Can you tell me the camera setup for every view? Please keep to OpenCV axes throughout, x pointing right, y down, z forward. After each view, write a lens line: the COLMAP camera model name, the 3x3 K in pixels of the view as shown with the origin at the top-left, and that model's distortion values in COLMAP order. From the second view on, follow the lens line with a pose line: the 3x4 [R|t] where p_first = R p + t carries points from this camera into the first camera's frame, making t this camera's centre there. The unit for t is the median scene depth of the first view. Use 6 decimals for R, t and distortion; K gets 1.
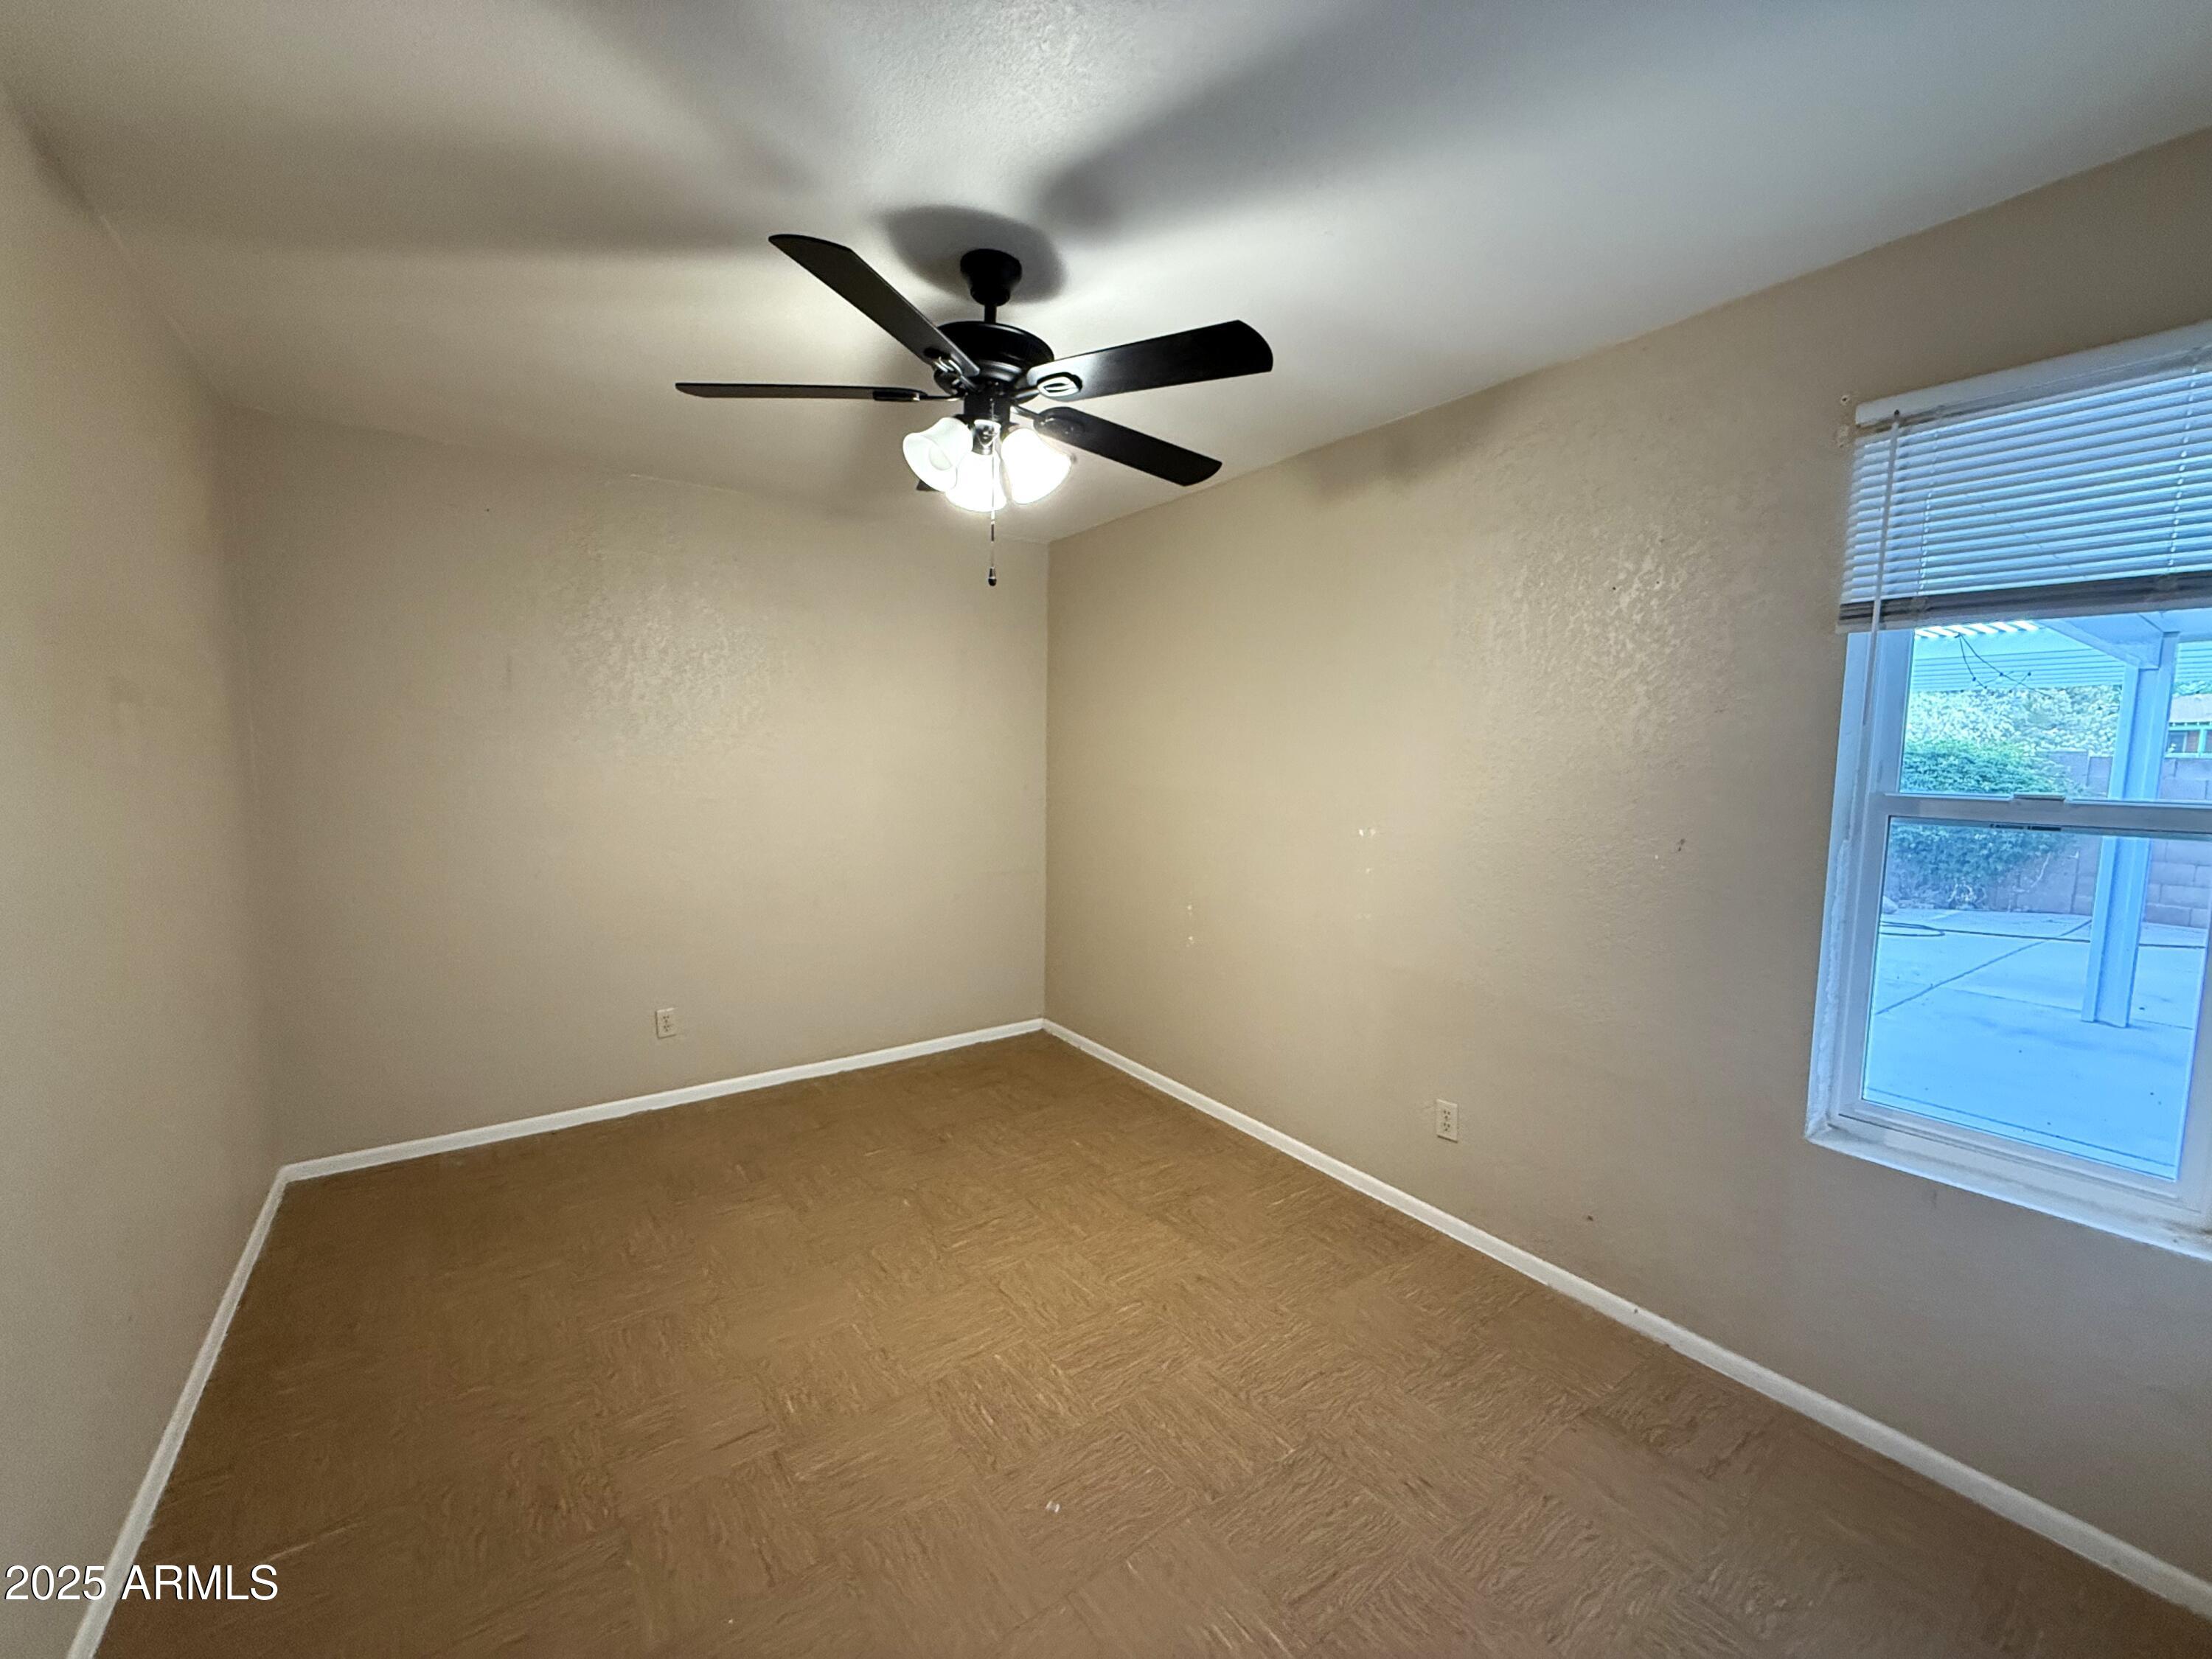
lens RADIAL K [[877.1, 0, 1100.0], [0, 877.1, 831.1], [0, 0, 1]] dist [-0.001346, -0.000014]
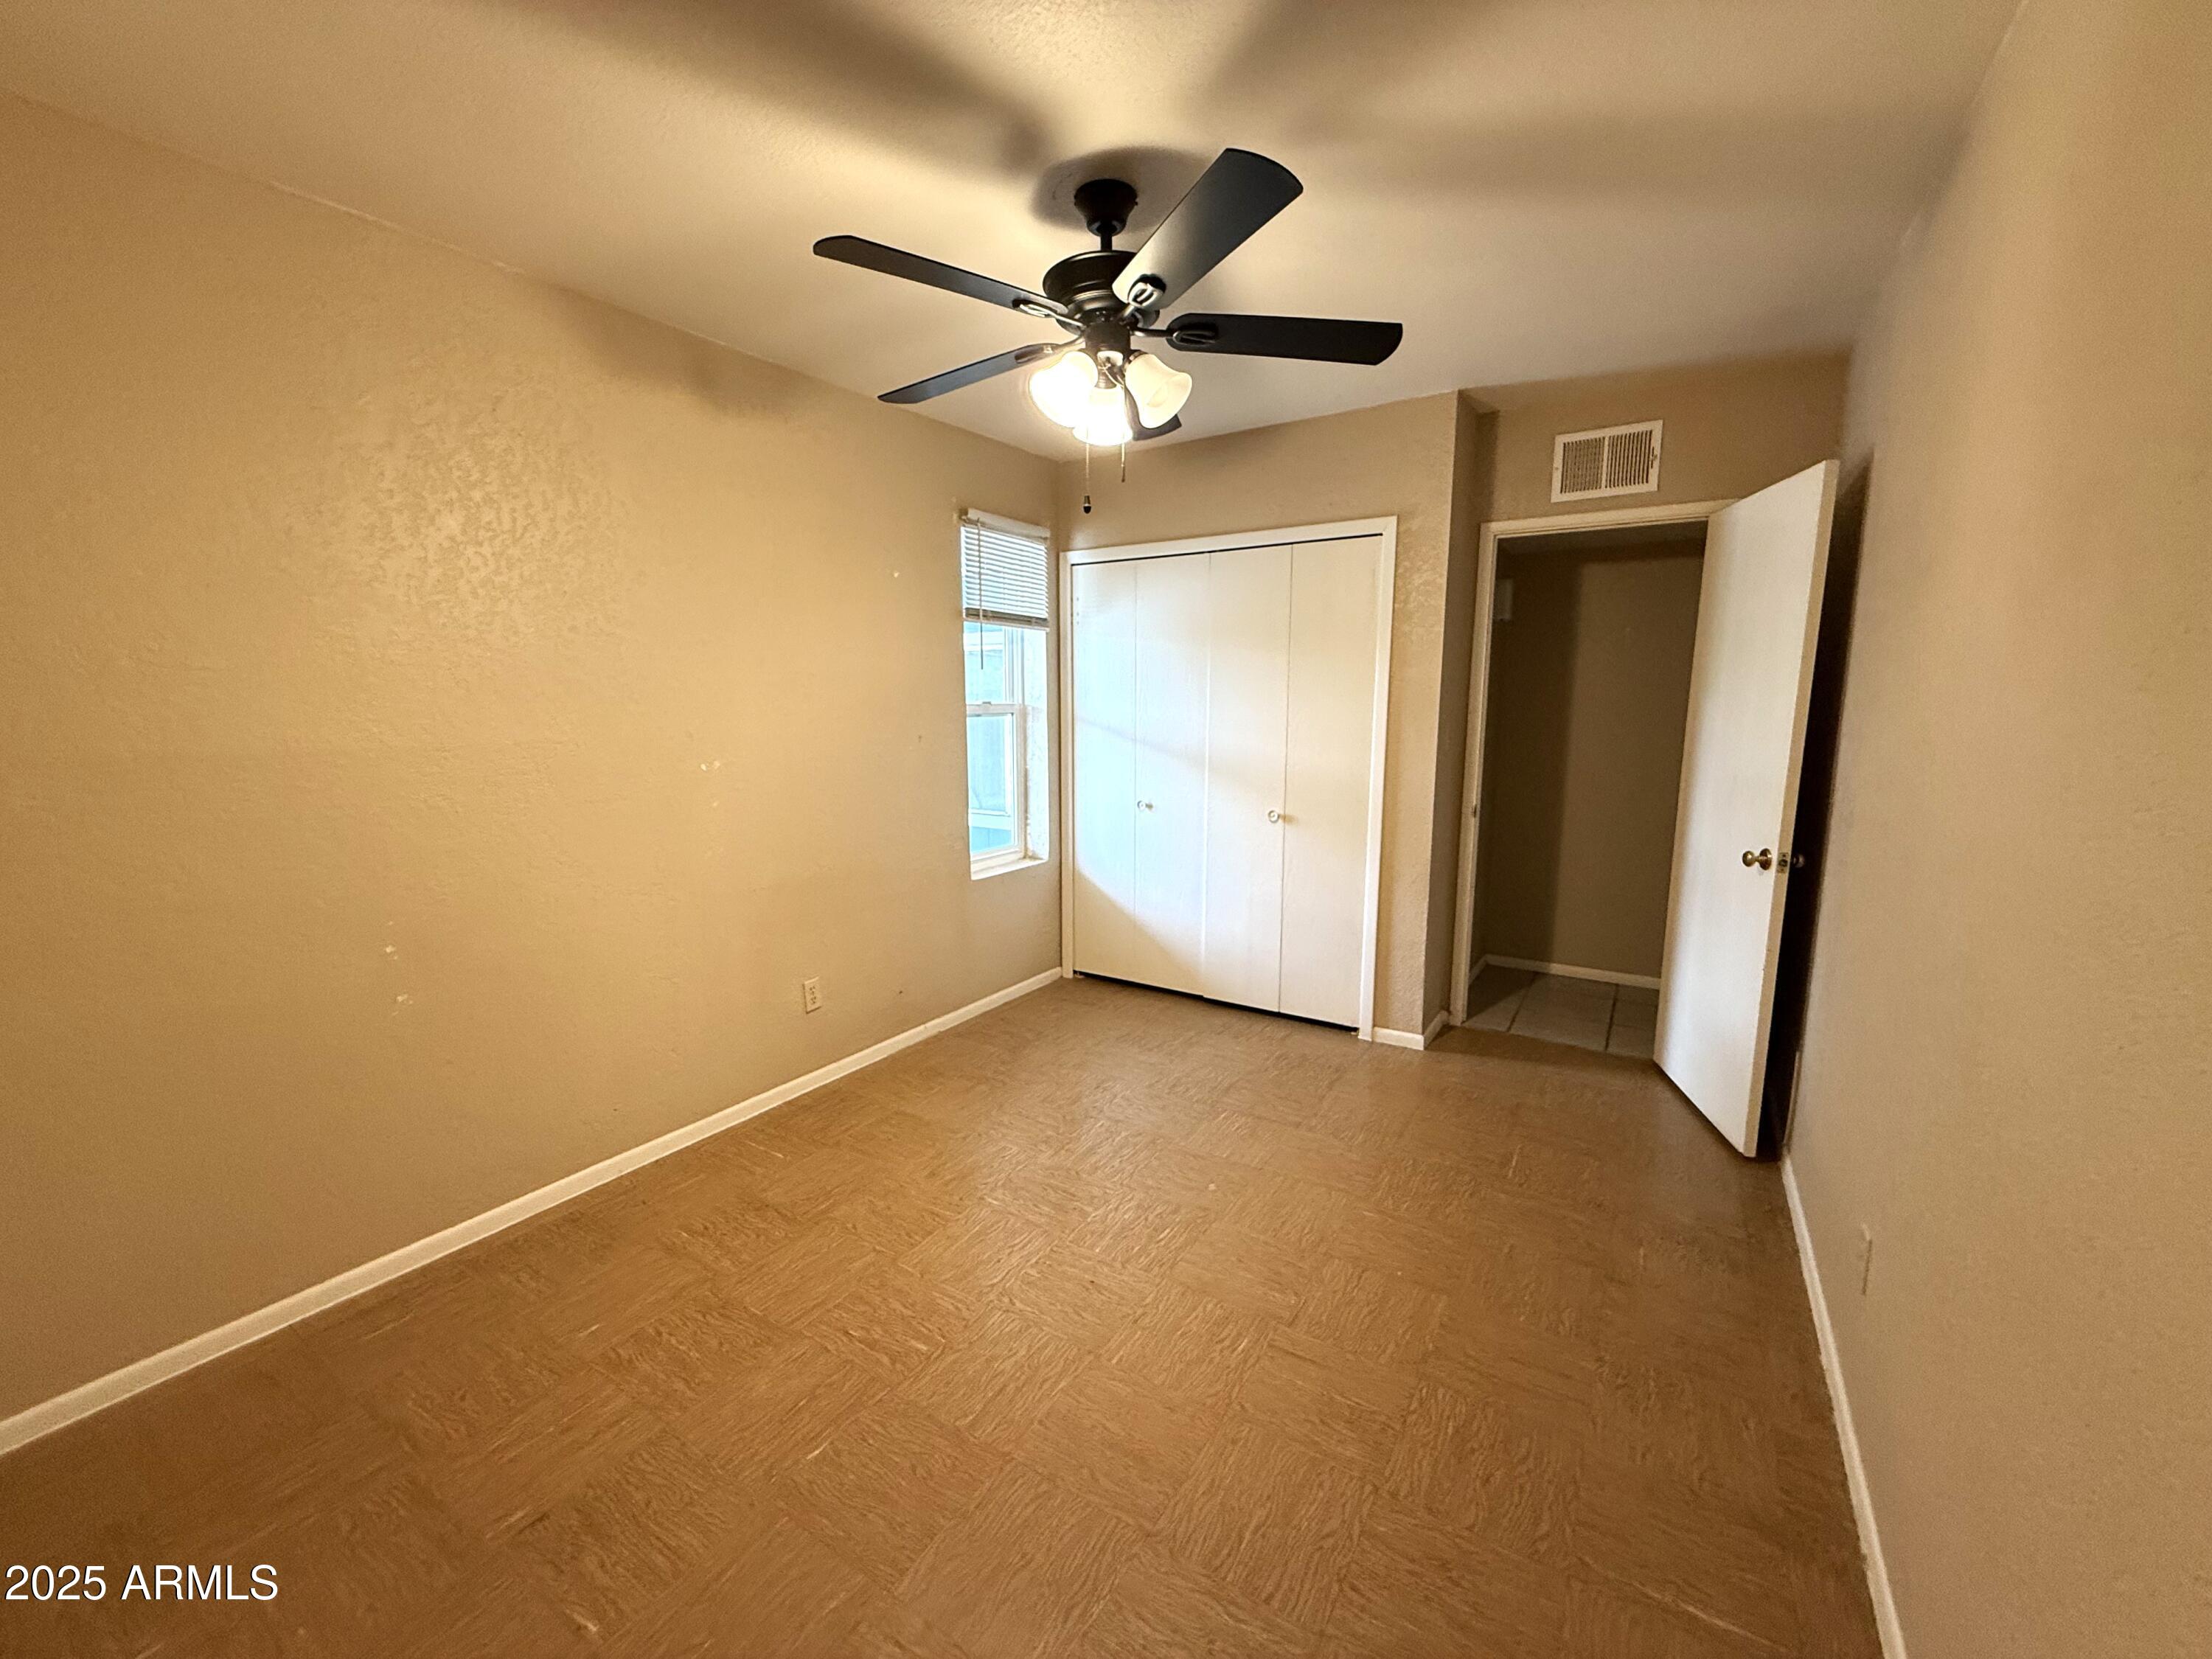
lens RADIAL K [[877.1, 0, 1101.0], [0, 877.1, 831.1], [0, 0, 1]] dist [-0.001346, -0.000014]
pose [[-0.359179, -0.153944, 0.920485, -1.183172], [0.083621, 0.977026, 0.196029, -0.128853], [-0.929515, 0.147381, -0.338054, 1.476925]]
